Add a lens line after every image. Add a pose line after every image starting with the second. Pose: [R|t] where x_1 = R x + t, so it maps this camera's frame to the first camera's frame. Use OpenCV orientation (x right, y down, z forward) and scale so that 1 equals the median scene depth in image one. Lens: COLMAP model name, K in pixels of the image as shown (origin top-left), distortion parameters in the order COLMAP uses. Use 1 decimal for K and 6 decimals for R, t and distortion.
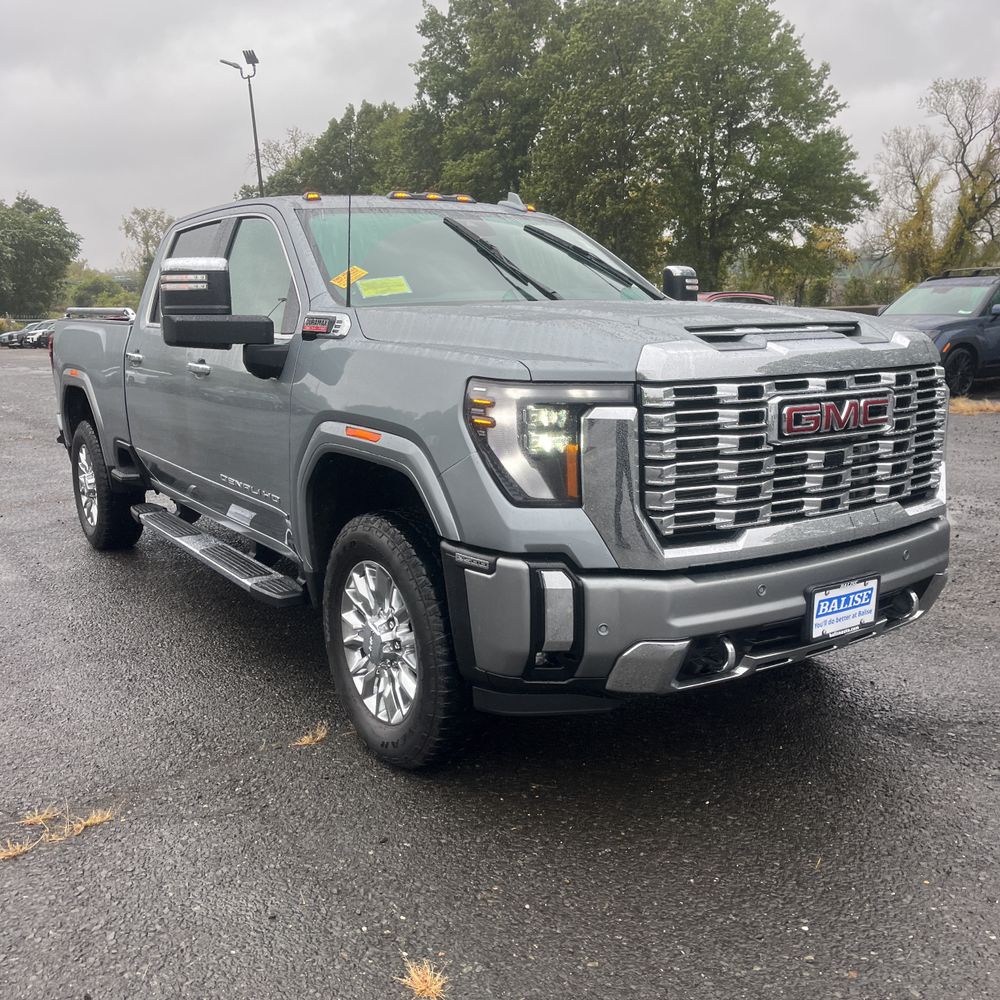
lens RADIAL K [[1022.3, 0, 500.0], [0, 1022.3, 500.0], [0, 0, 1]] dist [0.053767, -0.053573]
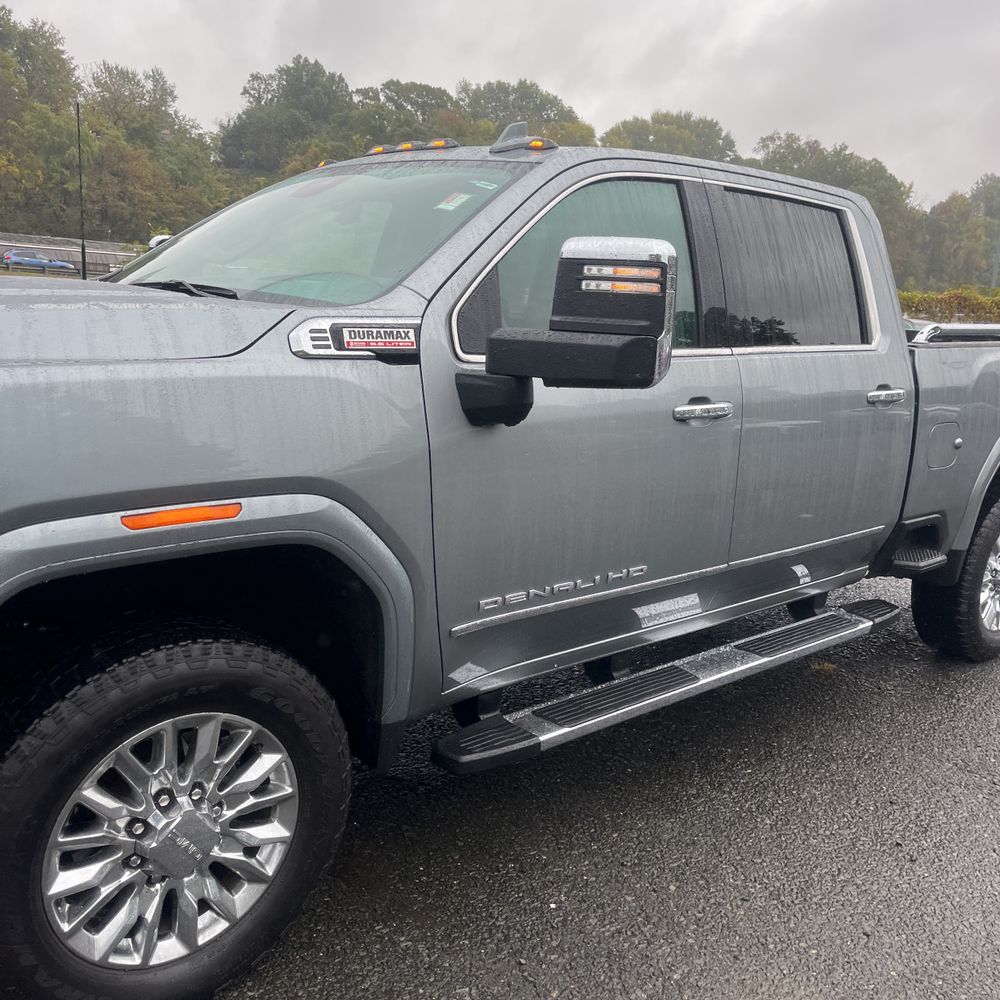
lens RADIAL K [[1012.4, 0, 488.4], [0, 1012.4, 504.4], [0, 0, 1]] dist [0.058998, -0.036166]
pose [[0.108373, 0.226811, -0.967890, 1.058381], [-0.238057, 0.951218, 0.196249, -0.324639], [0.965186, 0.209145, 0.157081, 1.530984]]
